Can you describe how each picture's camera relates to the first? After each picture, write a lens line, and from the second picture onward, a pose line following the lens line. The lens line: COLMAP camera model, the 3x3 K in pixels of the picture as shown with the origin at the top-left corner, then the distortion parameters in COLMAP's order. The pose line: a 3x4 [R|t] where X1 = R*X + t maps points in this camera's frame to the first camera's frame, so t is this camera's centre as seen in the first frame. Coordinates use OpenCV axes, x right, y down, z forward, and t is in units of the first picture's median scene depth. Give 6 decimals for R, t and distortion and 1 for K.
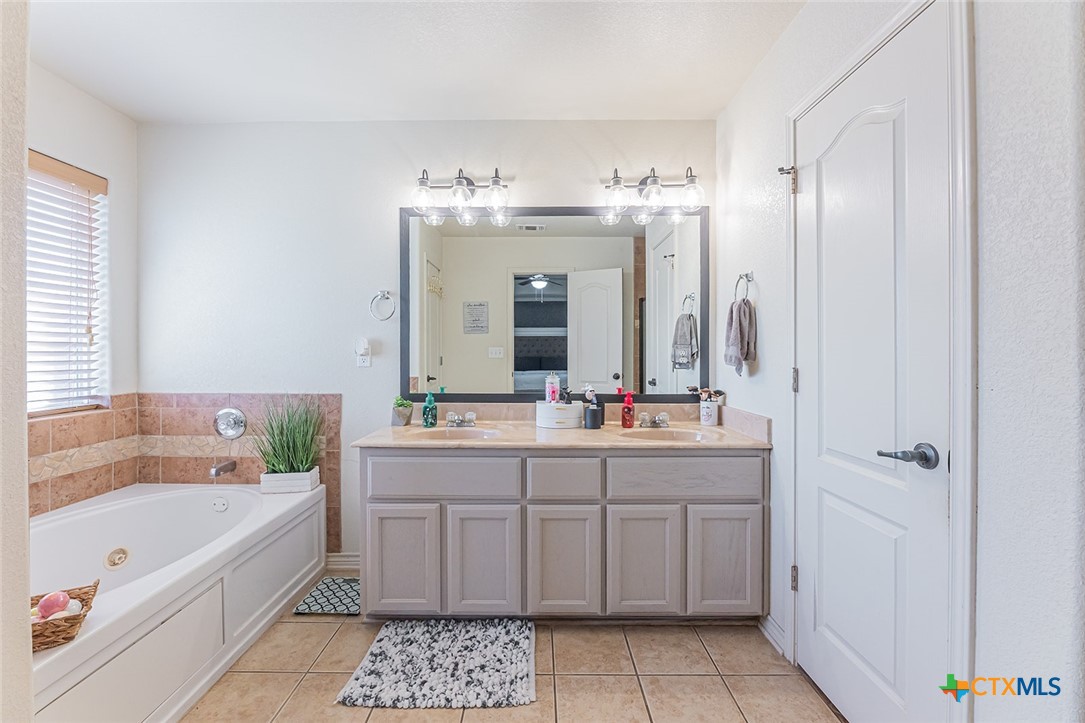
lens RADIAL K [[450.6, 0, 527.4], [0, 450.6, 352.7], [0, 0, 1]] dist [-0.002438, -0.003332]
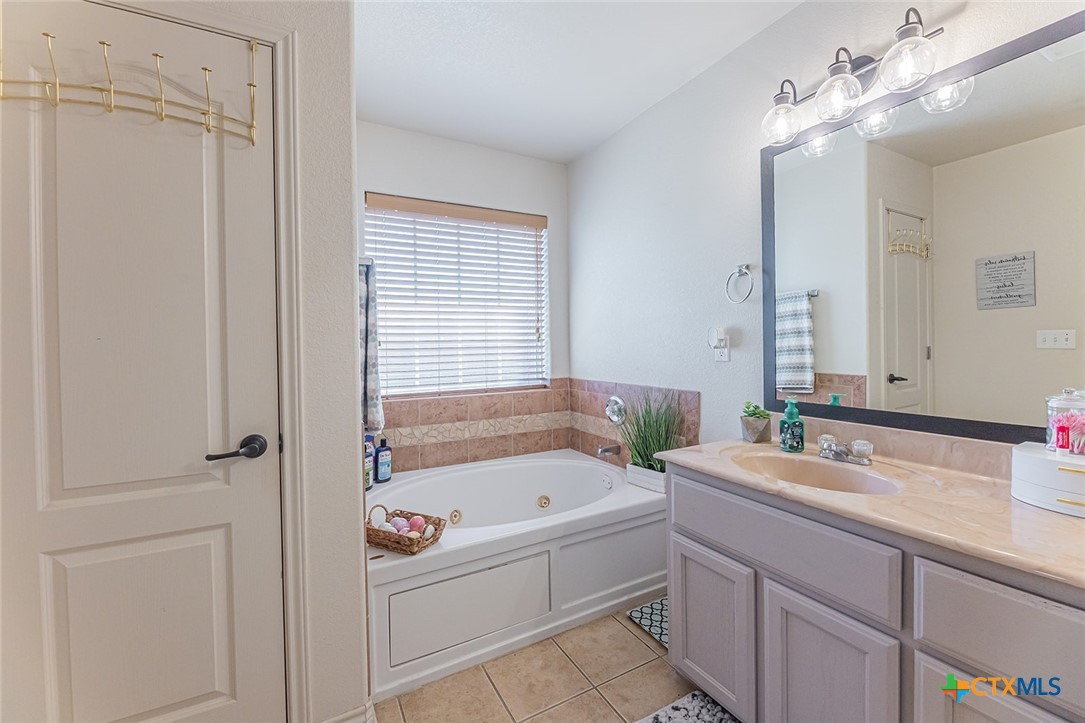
lens RADIAL K [[432.9, 0, 540.0], [0, 432.9, 350.1], [0, 0, 1]] dist [-0.003275, -0.000450]
pose [[0.484343, 0.000717, -0.874878, 0.177330], [0.015442, 0.999837, 0.009368, -0.002045], [0.874742, -0.018048, 0.484253, 0.347154]]
